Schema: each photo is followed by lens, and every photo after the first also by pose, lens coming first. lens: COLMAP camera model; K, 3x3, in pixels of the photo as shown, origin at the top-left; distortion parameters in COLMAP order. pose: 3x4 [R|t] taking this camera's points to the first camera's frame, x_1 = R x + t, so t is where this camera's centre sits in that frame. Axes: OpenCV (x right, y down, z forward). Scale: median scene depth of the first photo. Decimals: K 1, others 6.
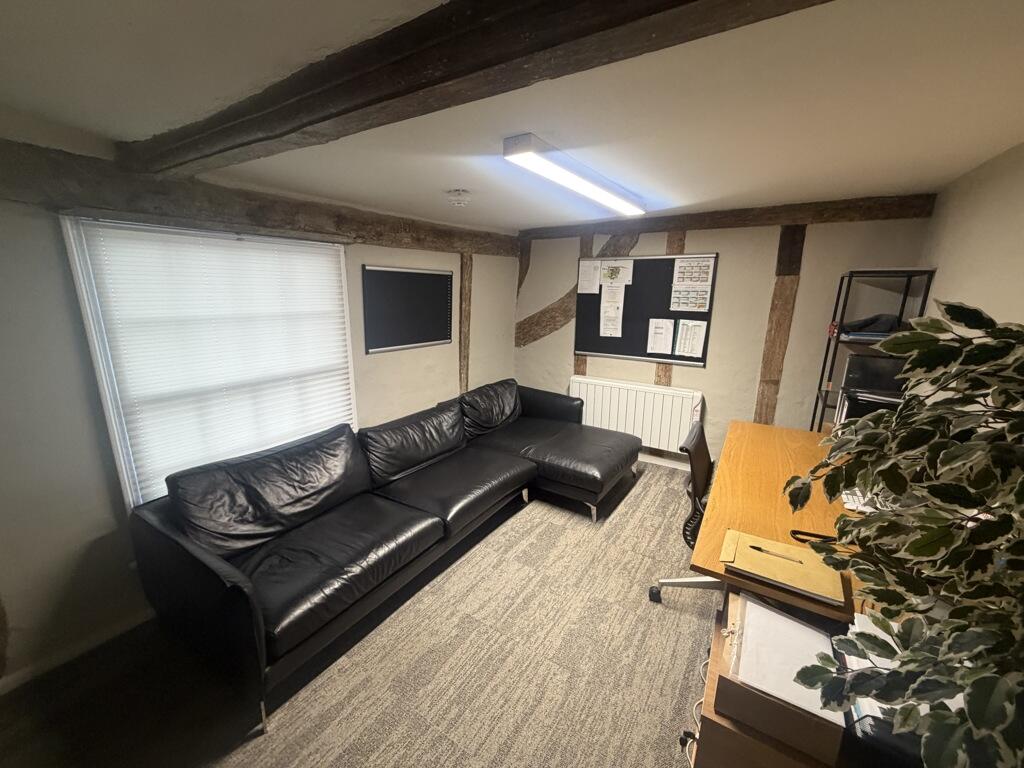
lens RADIAL K [[406.3, 0, 509.8], [0, 406.3, 384.0], [0, 0, 1]] dist [0.000595, 0.000054]
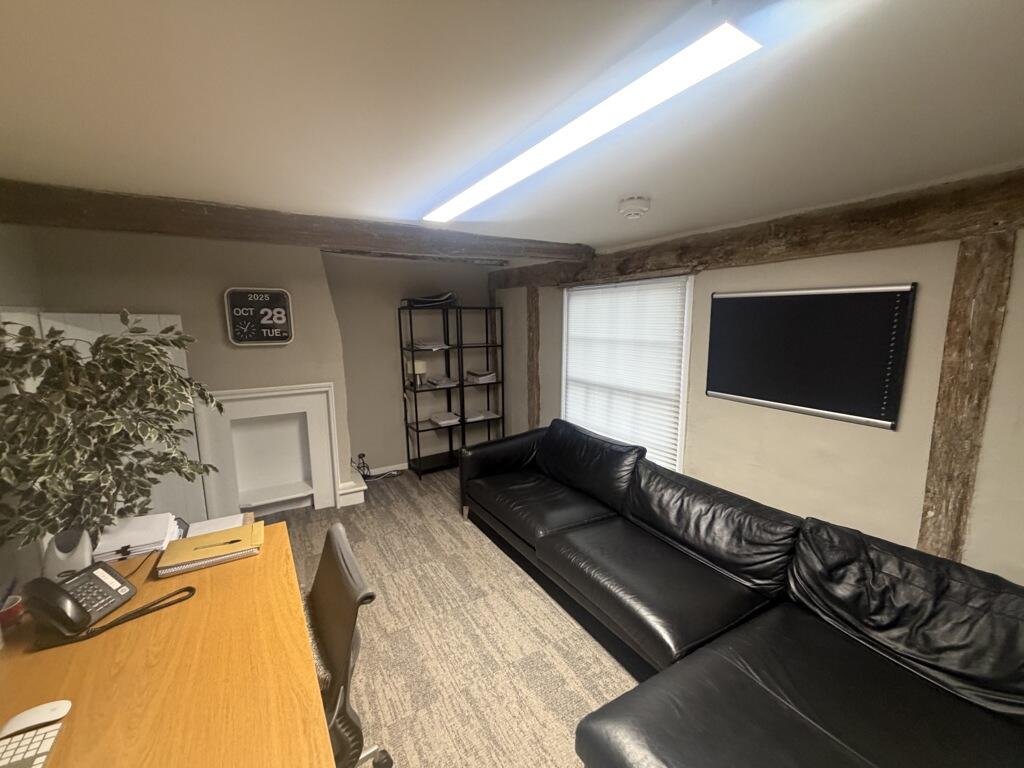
lens RADIAL K [[406.3, 0, 509.8], [0, 406.3, 384.0], [0, 0, 1]] dist [0.000595, 0.000054]
pose [[-0.428554, 0.135351, -0.893321, 0.685496], [-0.208073, 0.947356, 0.243357, -0.252662], [0.879231, 0.290167, -0.377830, 1.099715]]
